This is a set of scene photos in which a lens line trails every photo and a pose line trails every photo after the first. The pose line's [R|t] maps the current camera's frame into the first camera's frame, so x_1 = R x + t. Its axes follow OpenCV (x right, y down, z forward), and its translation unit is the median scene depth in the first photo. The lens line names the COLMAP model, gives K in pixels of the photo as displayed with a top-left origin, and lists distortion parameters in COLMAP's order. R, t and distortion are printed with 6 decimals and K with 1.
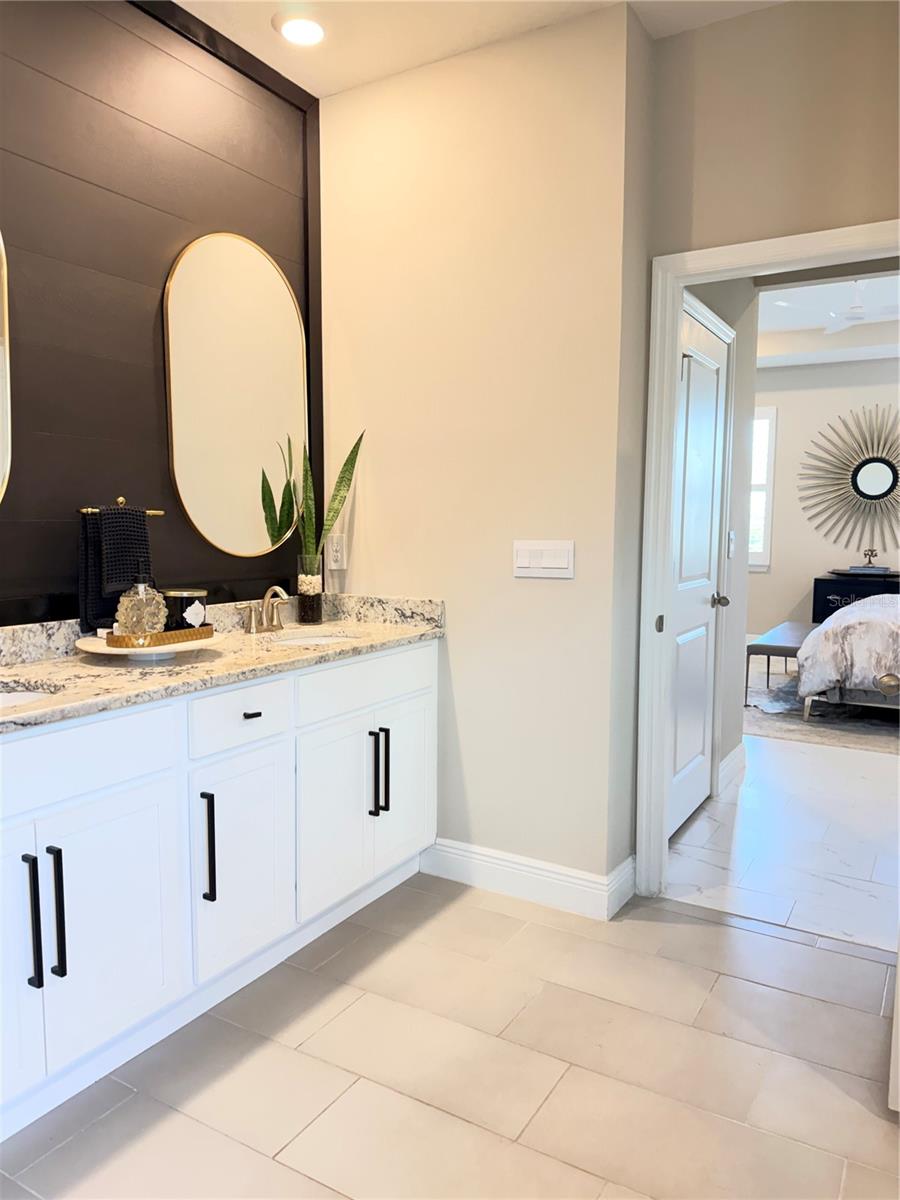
lens RADIAL K [[844.4, 0, 451.9], [0, 844.4, 608.5], [0, 0, 1]] dist [0.044747, 0.001676]
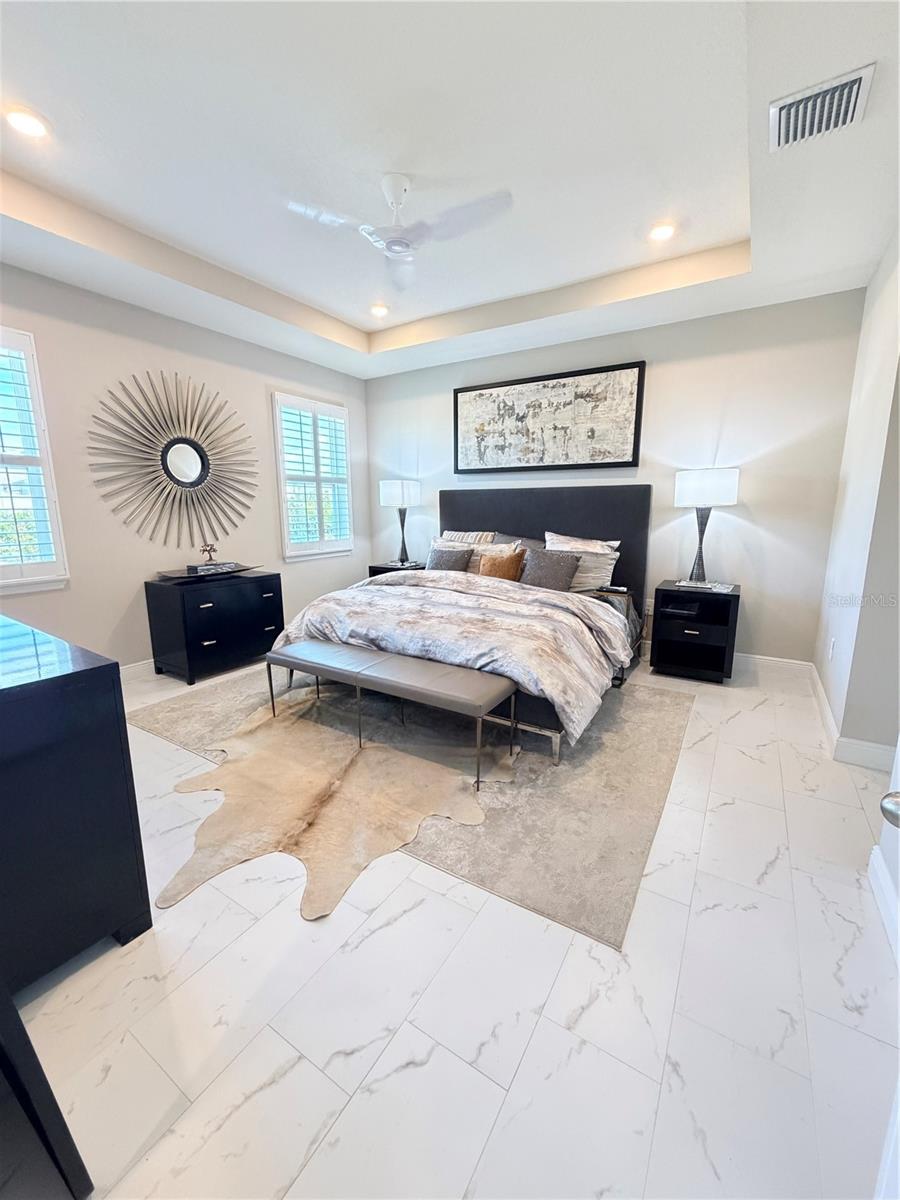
lens RADIAL K [[477.5, 0, 450.0], [0, 477.5, 601.7], [0, 0, 1]] dist [-0.000351, -0.000064]
pose [[0.031461, -0.200365, 0.979216, -0.000927], [0.114434, 0.973981, 0.195617, -0.078801], [-0.992933, 0.105901, 0.053571, 0.723970]]
